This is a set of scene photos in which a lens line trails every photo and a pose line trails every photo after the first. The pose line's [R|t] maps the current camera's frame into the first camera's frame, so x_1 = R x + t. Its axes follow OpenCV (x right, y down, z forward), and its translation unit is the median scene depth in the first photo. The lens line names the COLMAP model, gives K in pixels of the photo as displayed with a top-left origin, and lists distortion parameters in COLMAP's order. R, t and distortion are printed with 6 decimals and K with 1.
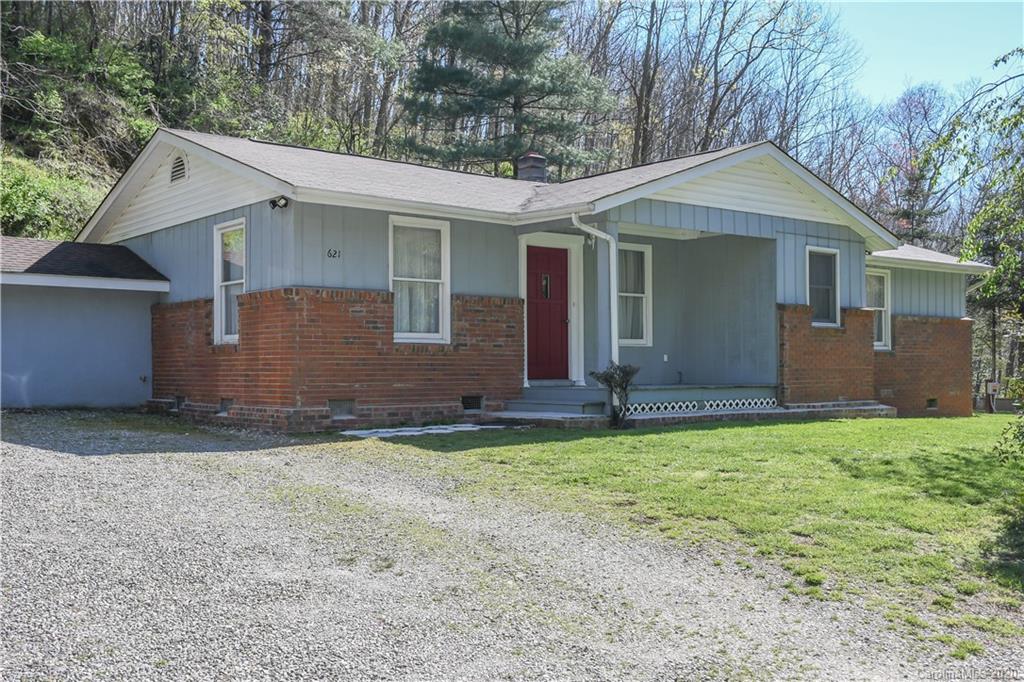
lens RADIAL K [[1089.7, 0, 512.9], [0, 1089.7, 362.4], [0, 0, 1]] dist [0.050934, 0.000000]
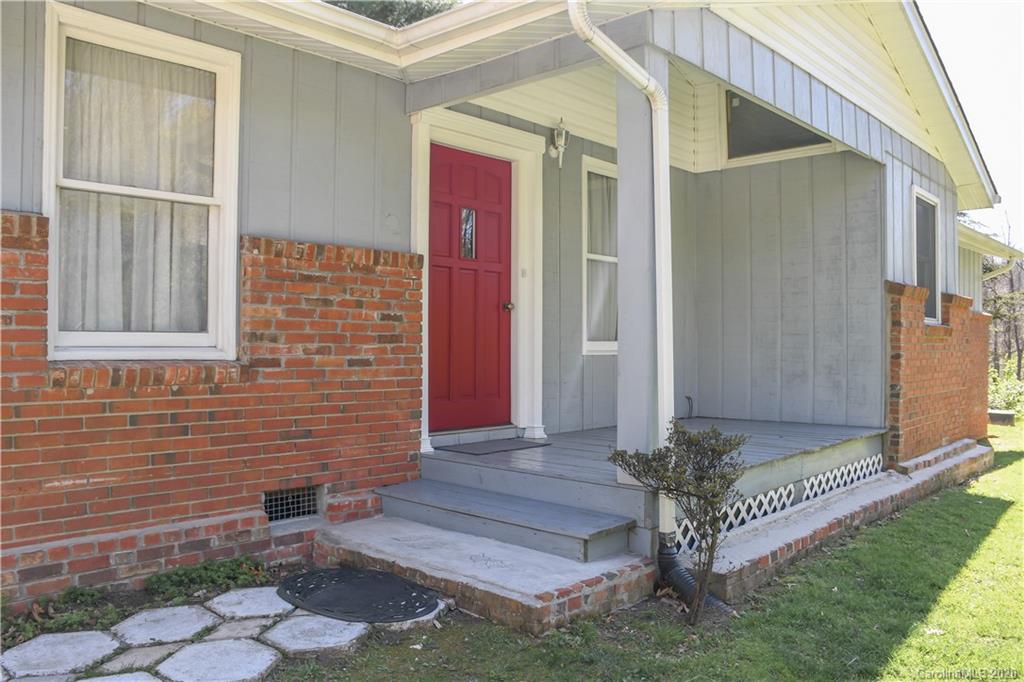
lens RADIAL K [[786.2, 0, 514.2], [0, 786.2, 338.8], [0, 0, 1]] dist [-0.101290, 0.002774]
pose [[0.991001, 0.009938, 0.133485, 0.005038], [-0.010294, 0.999945, 0.001972, -0.025797], [-0.133458, -0.003328, 0.991049, 0.695018]]
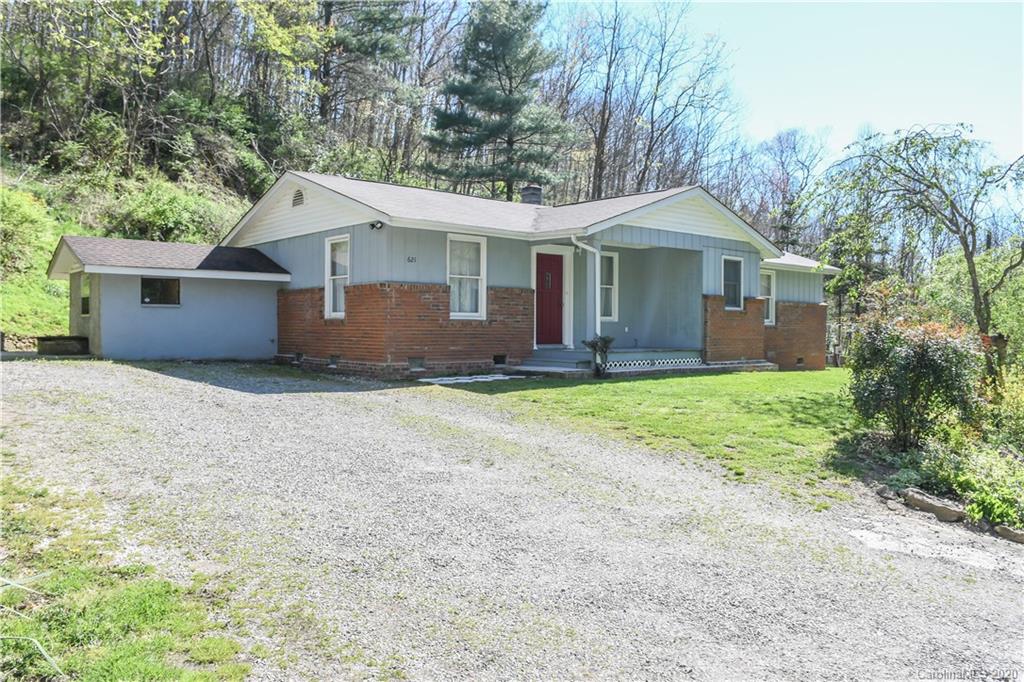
lens RADIAL K [[831.7, 0, 509.0], [0, 831.7, 349.3], [0, 0, 1]] dist [-0.116666, 0.056096]
pose [[0.999516, 0.009733, 0.029558, -0.058044], [-0.010735, 0.999367, 0.033923, -0.015616], [-0.029209, -0.034224, 0.998987, -0.124412]]
